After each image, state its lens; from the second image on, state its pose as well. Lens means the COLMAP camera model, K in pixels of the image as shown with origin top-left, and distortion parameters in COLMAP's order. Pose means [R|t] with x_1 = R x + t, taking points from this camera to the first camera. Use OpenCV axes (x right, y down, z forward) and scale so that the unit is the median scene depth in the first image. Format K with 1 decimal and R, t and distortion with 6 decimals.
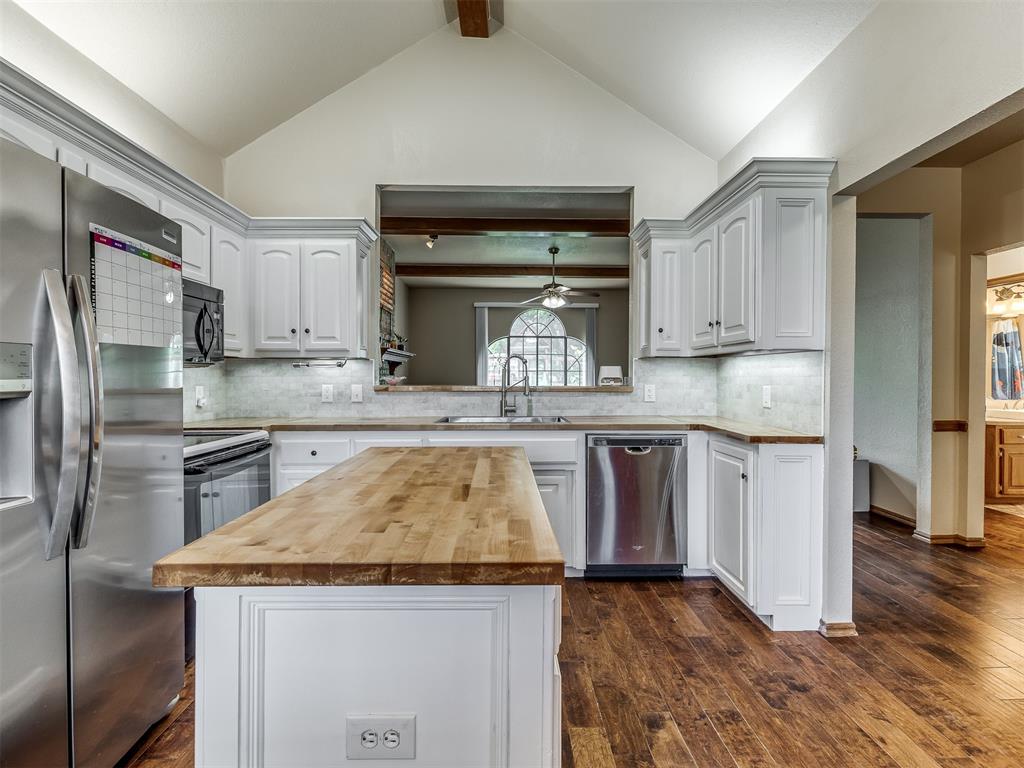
lens RADIAL K [[495.2, 0, 514.3], [0, 495.2, 375.5], [0, 0, 1]] dist [0.006558, -0.007225]
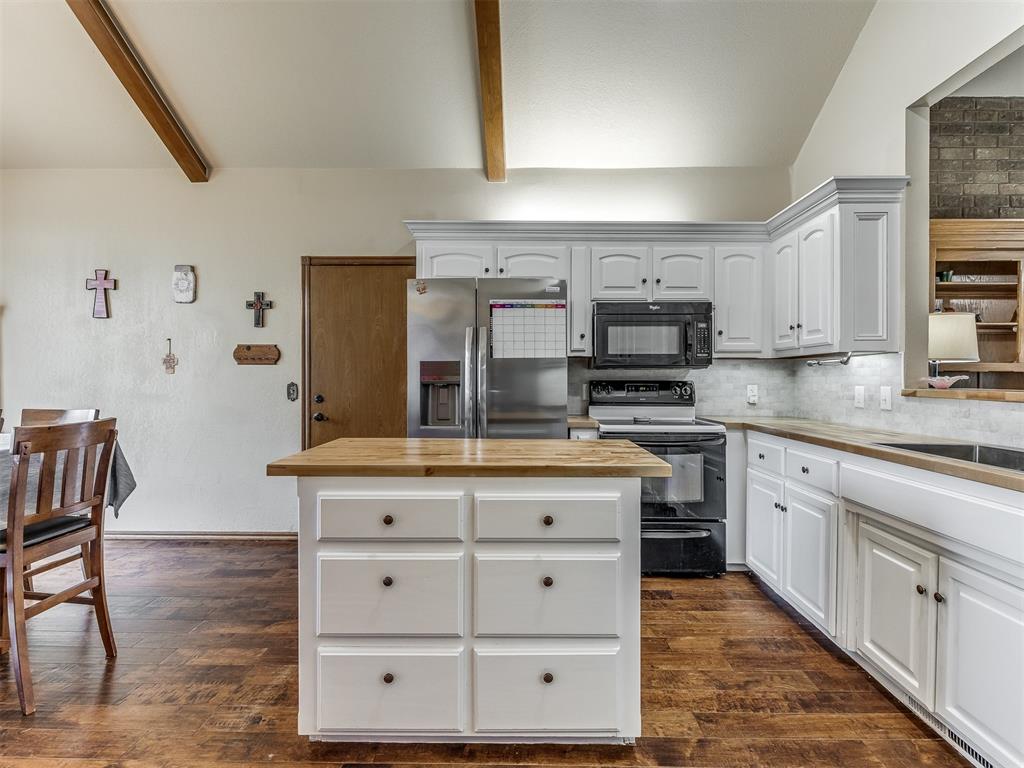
lens RADIAL K [[485.4, 0, 533.5], [0, 485.4, 380.2], [0, 0, 1]] dist [0.009995, -0.005237]
pose [[-0.020098, 0.002460, -0.999795, 0.480759], [-0.000119, 0.999997, 0.002463, 0.007556], [0.999798, 0.000168, -0.020098, 0.516548]]
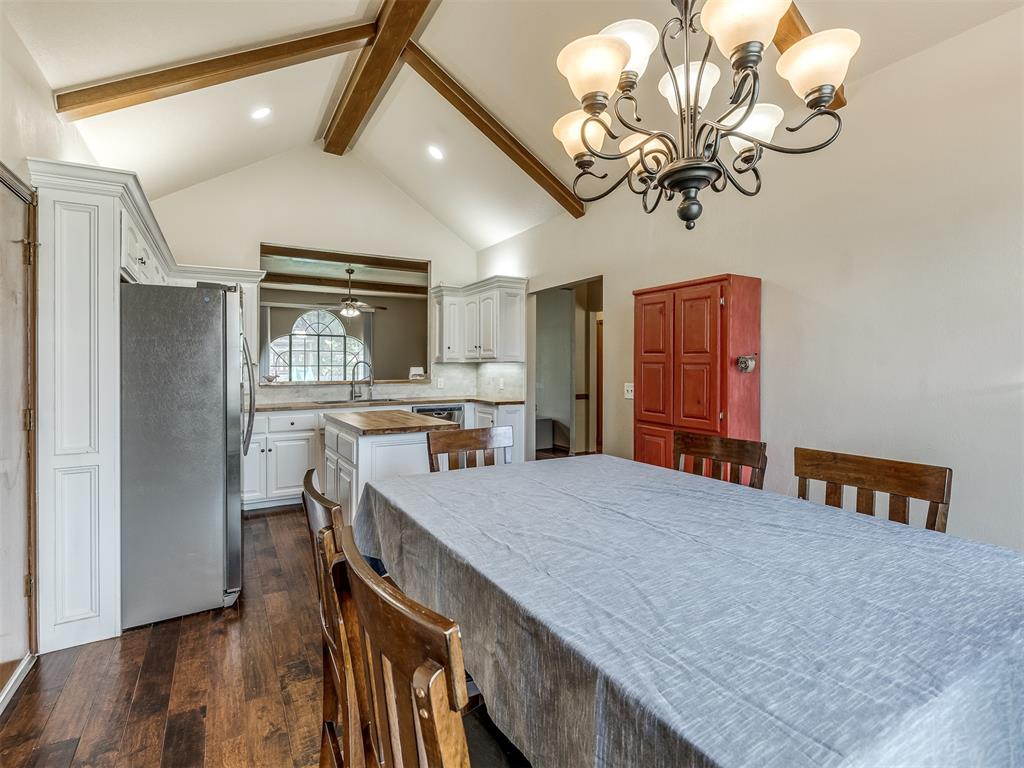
lens RADIAL K [[495.2, 0, 501.5], [0, 495.2, 359.3], [0, 0, 1]] dist [0.006558, -0.007225]
pose [[0.890081, 0.001744, 0.455799, -0.349620], [0.004881, 0.999899, -0.013357, -0.025122], [-0.455777, 0.014114, 0.889982, -0.677129]]
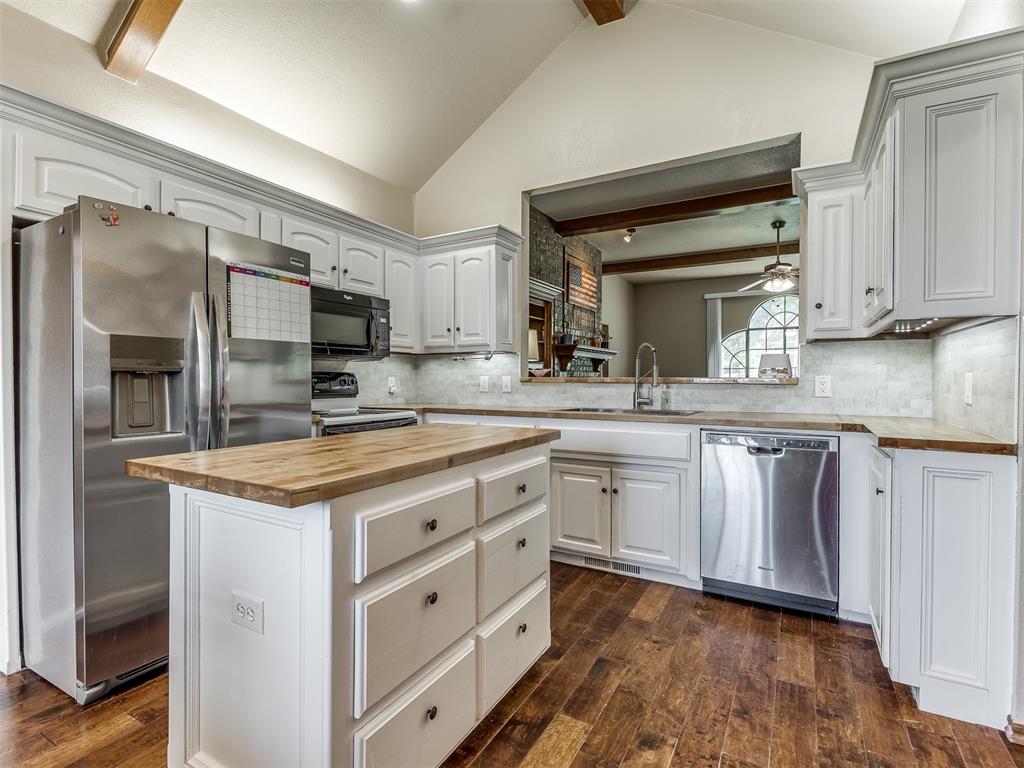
lens RADIAL K [[495.2, 0, 503.2], [0, 495.2, 377.5], [0, 0, 1]] dist [0.006558, -0.007225]
pose [[0.854959, -0.000593, -0.518695, 0.273471], [0.000935, 0.999999, 0.000399, 0.023062], [0.518694, -0.000826, 0.854959, 0.053048]]
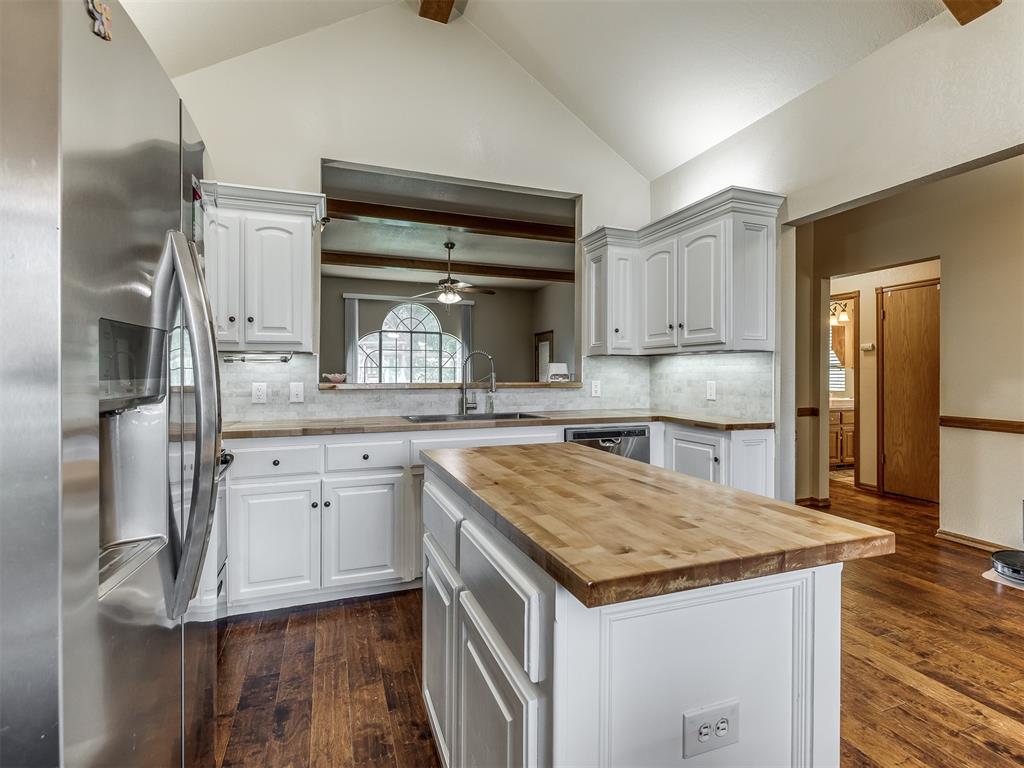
lens RADIAL K [[495.2, 0, 519.8], [0, 495.2, 368.9], [0, 0, 1]] dist [0.006558, -0.007225]
pose [[0.944551, 0.002702, 0.328354, -0.260016], [-0.000610, 0.999979, -0.006474, 0.000061], [-0.328364, 0.005915, 0.944533, 0.044243]]
